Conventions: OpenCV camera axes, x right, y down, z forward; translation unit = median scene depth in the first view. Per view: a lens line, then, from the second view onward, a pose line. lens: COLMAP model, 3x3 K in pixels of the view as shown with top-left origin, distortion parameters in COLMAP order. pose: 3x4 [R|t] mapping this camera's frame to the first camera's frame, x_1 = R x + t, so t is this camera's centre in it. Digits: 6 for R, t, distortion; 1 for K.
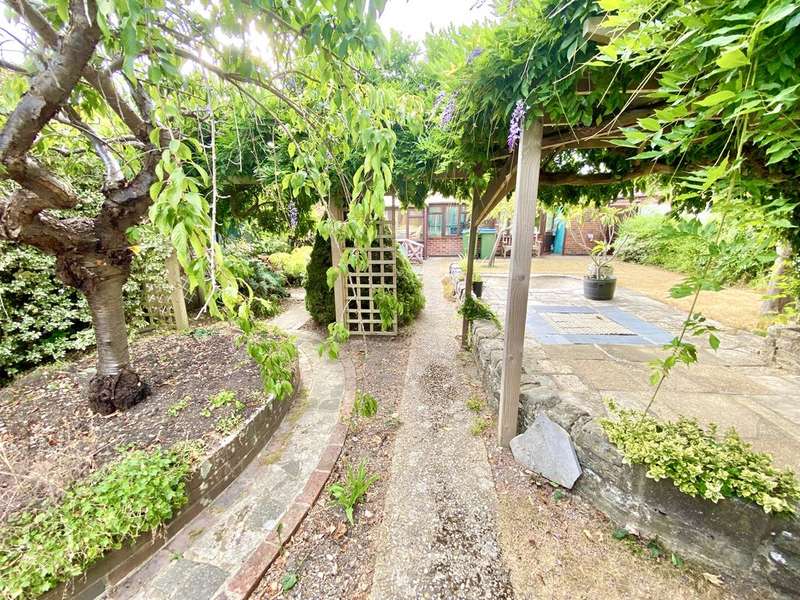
lens RADIAL K [[334.4, 0, 400.0], [0, 334.4, 303.9], [0, 0, 1]] dist [0.017068, -0.022637]
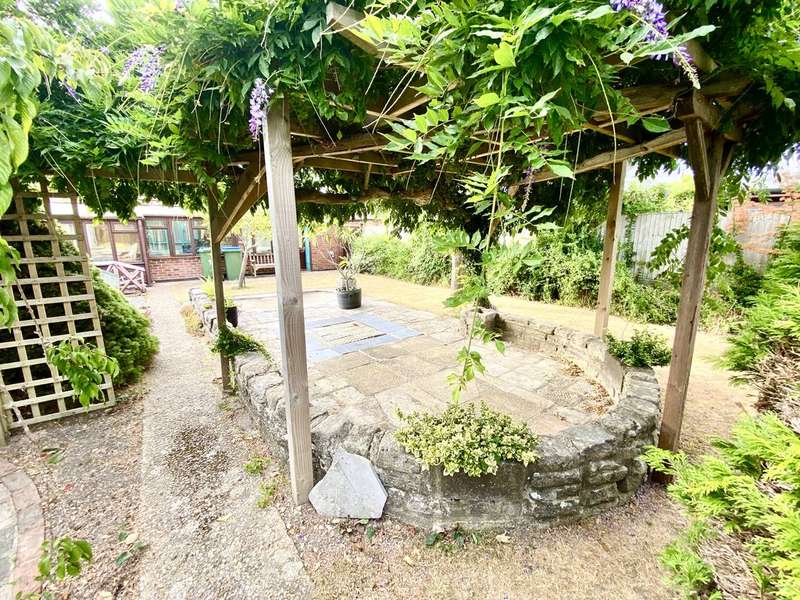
lens RADIAL K [[322.4, 0, 400.1], [0, 322.4, 305.4], [0, 0, 1]] dist [0.024199, -0.026143]
pose [[0.745548, -0.129359, 0.653777, 0.019644], [0.157869, 0.987341, 0.015330, -0.021899], [-0.647484, 0.091782, 0.756532, 0.130028]]
